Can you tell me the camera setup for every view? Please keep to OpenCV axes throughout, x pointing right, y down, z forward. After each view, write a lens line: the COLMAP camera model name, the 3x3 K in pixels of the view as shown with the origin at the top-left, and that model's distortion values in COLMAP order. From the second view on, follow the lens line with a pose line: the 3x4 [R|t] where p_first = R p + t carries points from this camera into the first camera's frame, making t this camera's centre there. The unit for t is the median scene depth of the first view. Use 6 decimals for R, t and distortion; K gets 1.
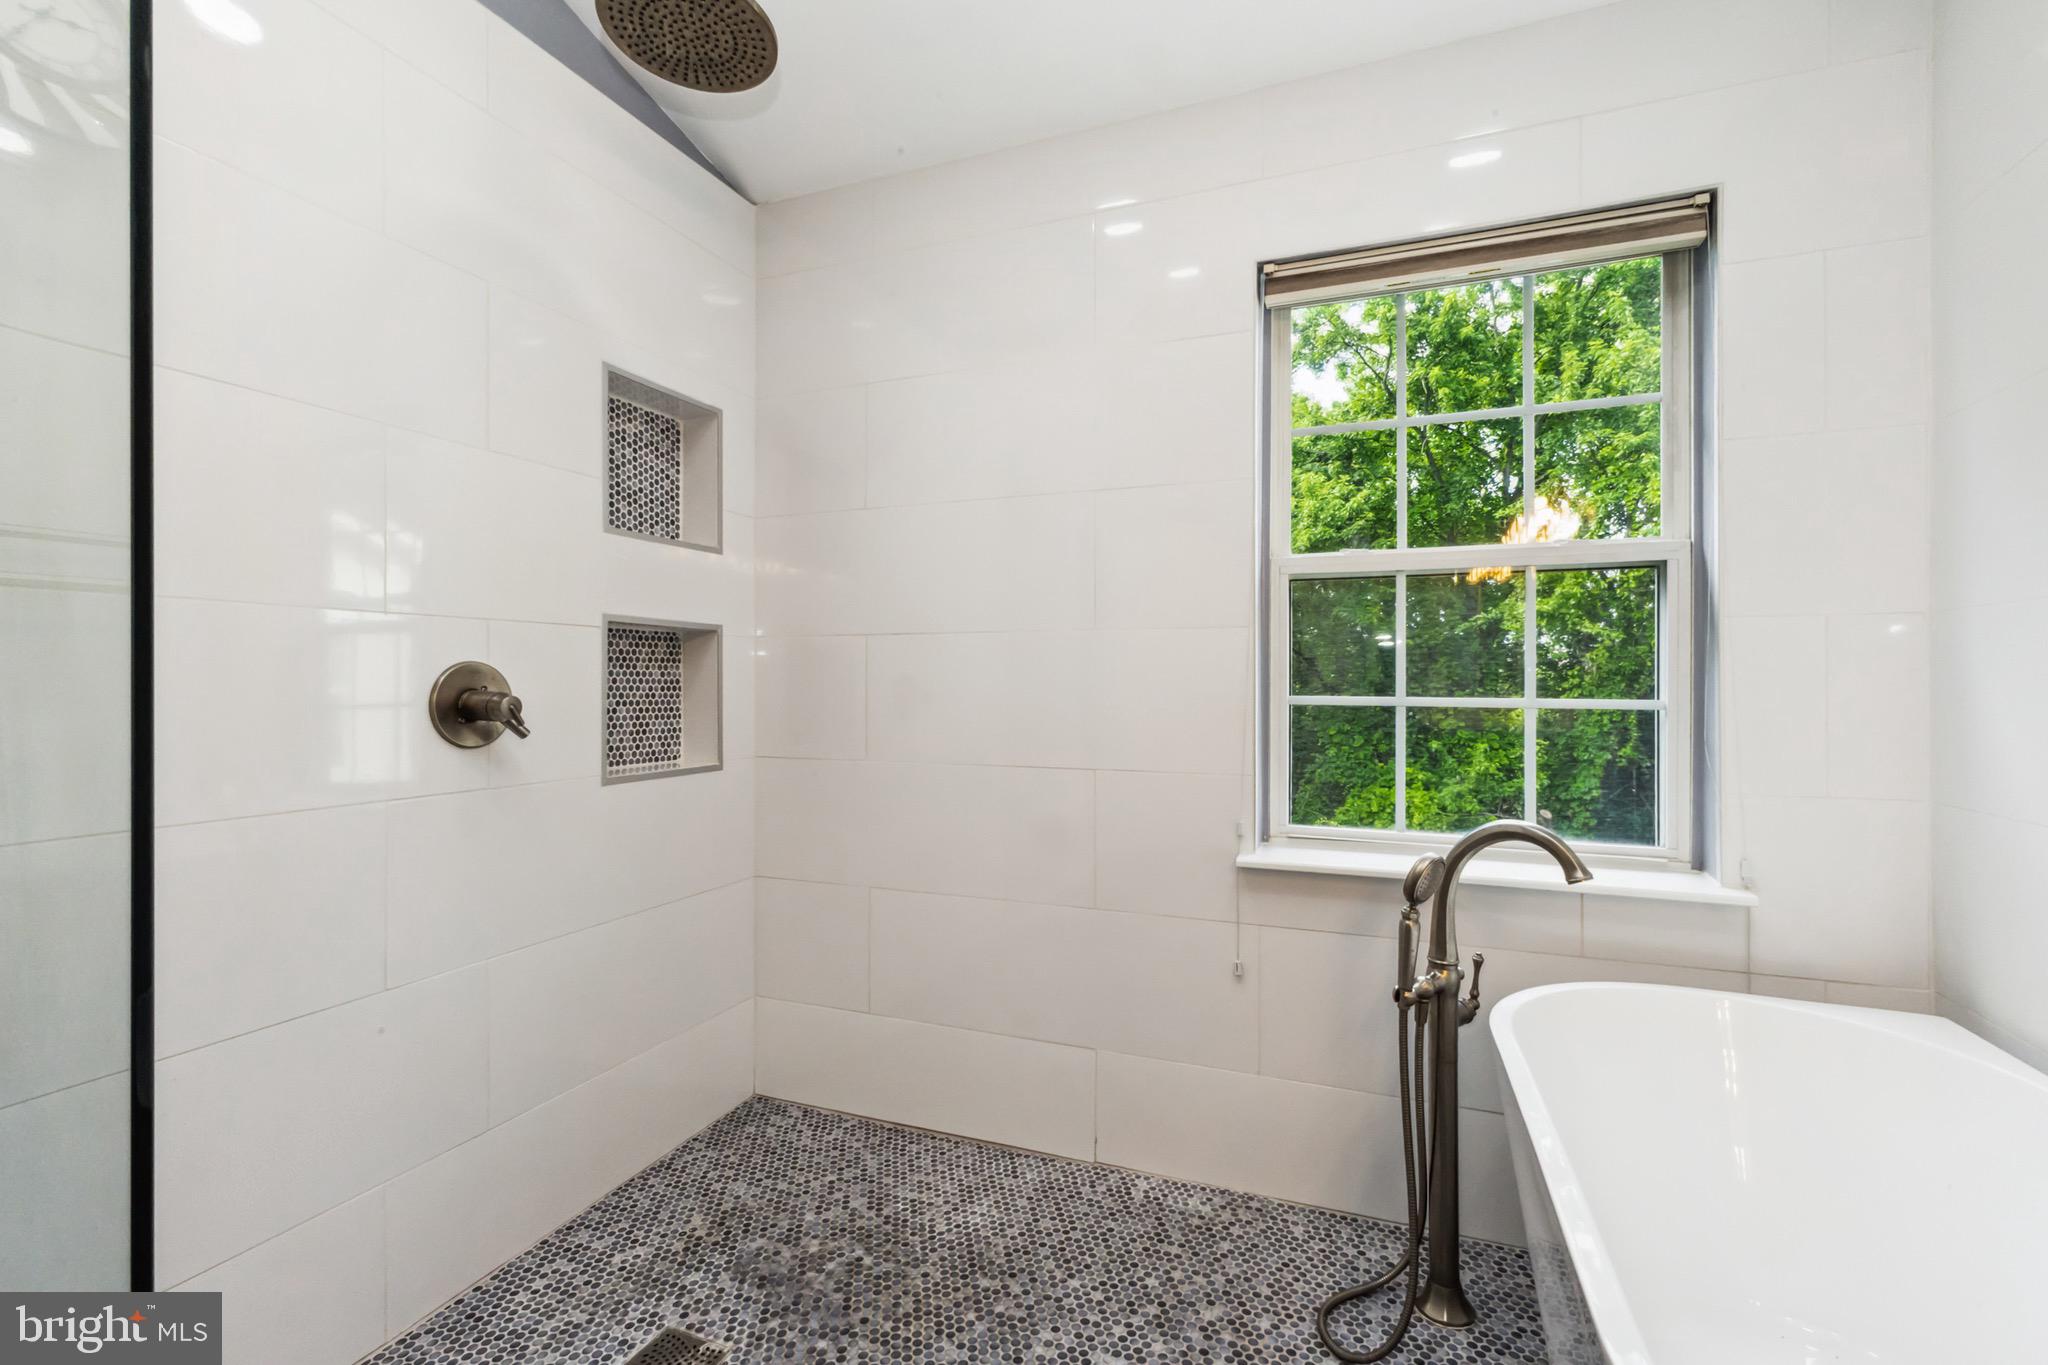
lens RADIAL K [[909.5, 0, 1011.6], [0, 909.5, 679.7], [0, 0, 1]] dist [0.001593, 0.000076]
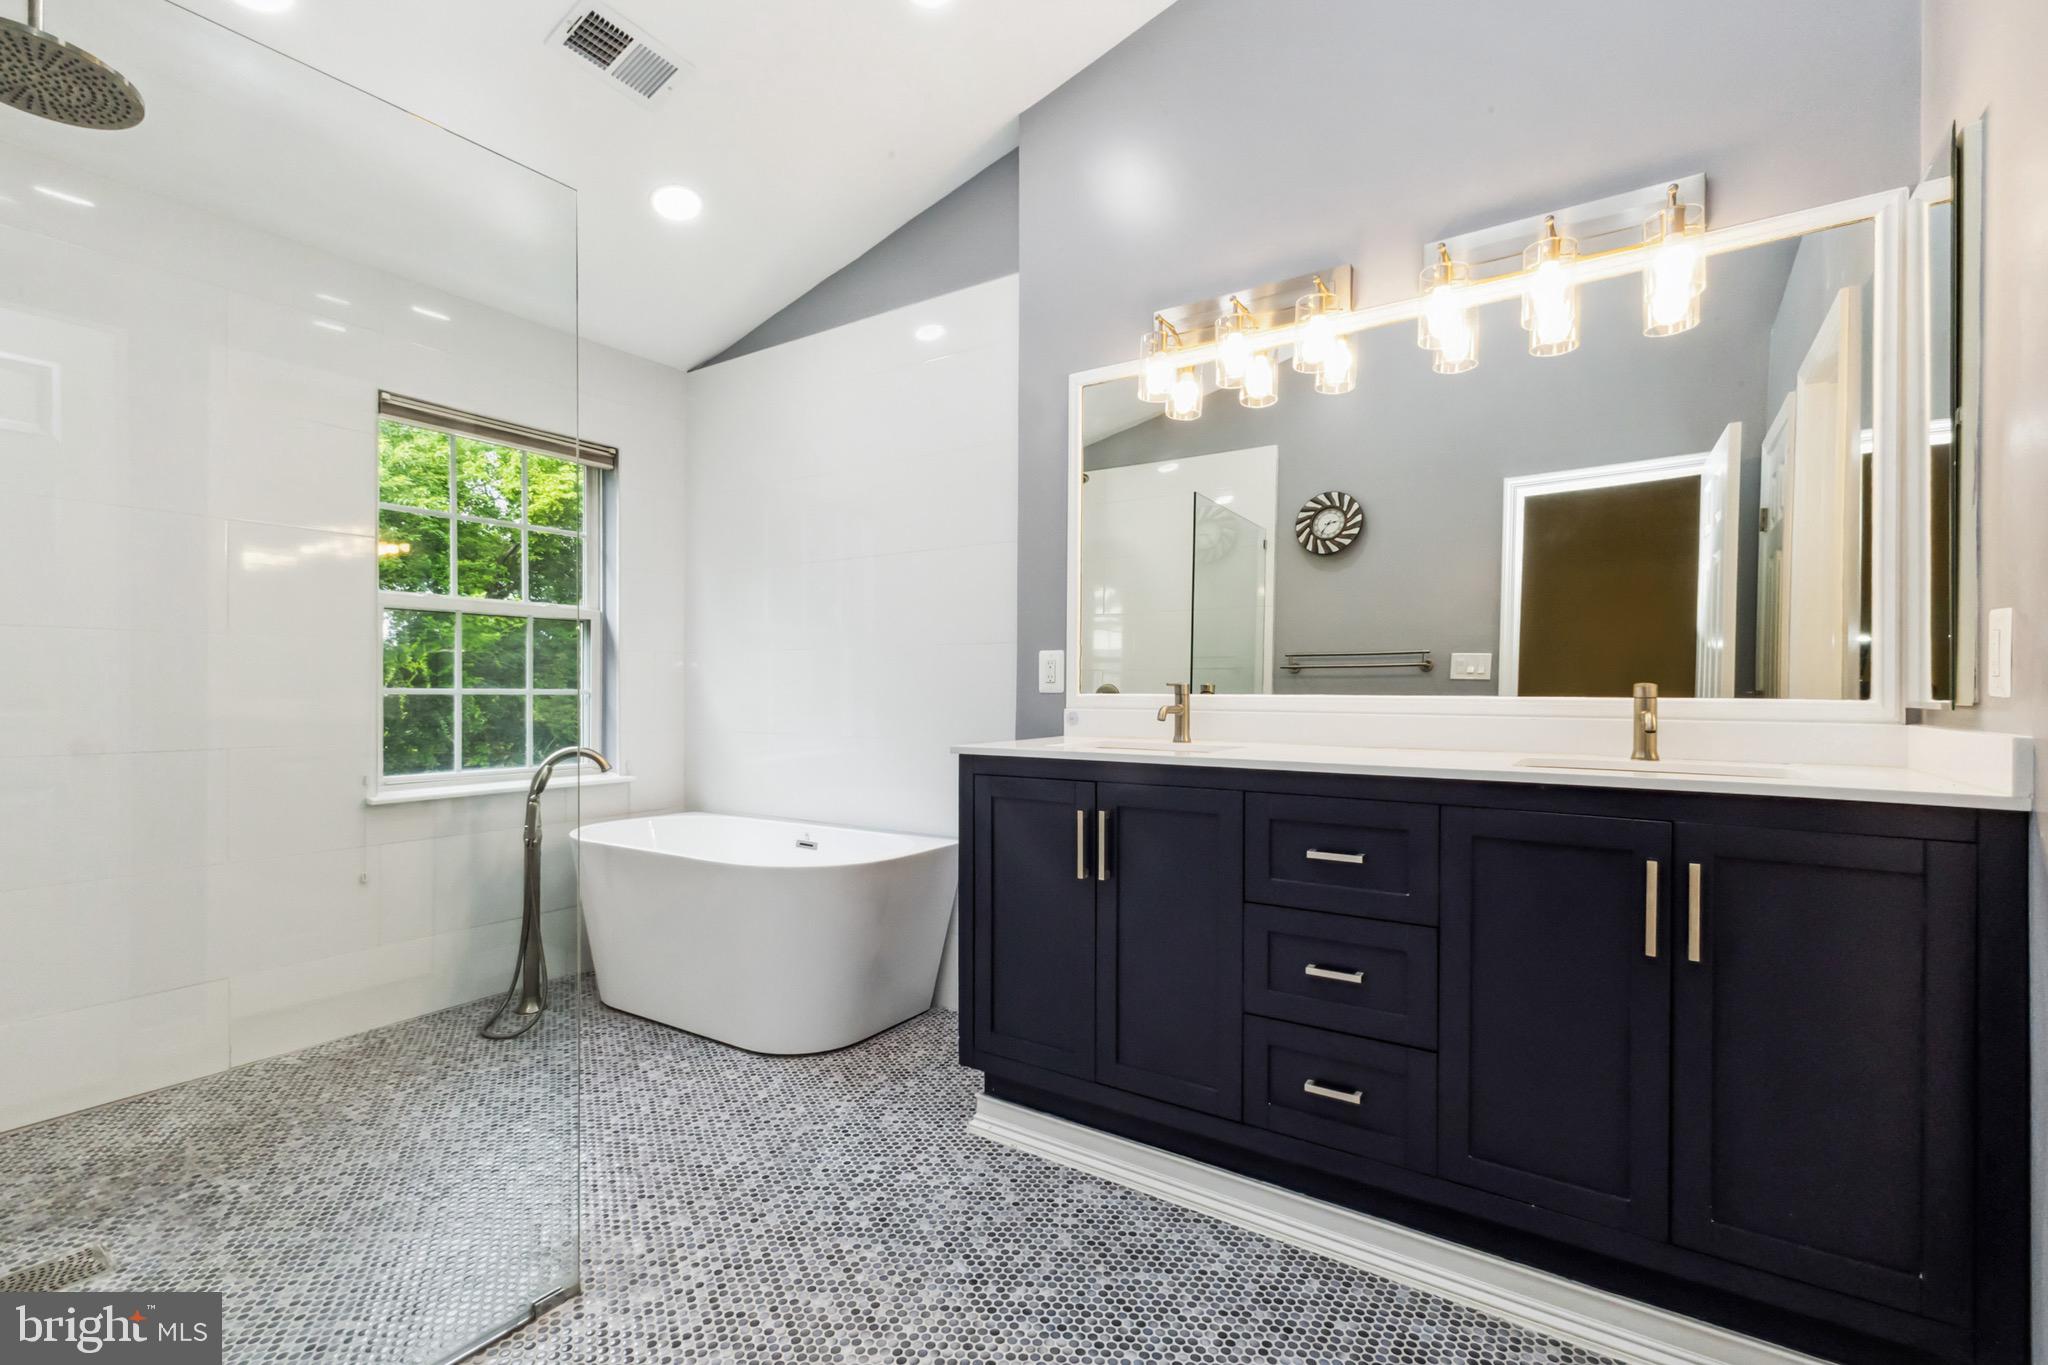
lens RADIAL K [[909.5, 0, 1011.6], [0, 909.5, 679.7], [0, 0, 1]] dist [0.001593, 0.000076]
pose [[0.226814, 0.005783, 0.973921, -0.992429], [-0.009439, 0.999948, -0.003740, 0.000345], [-0.973892, -0.008345, 0.226857, -0.344750]]
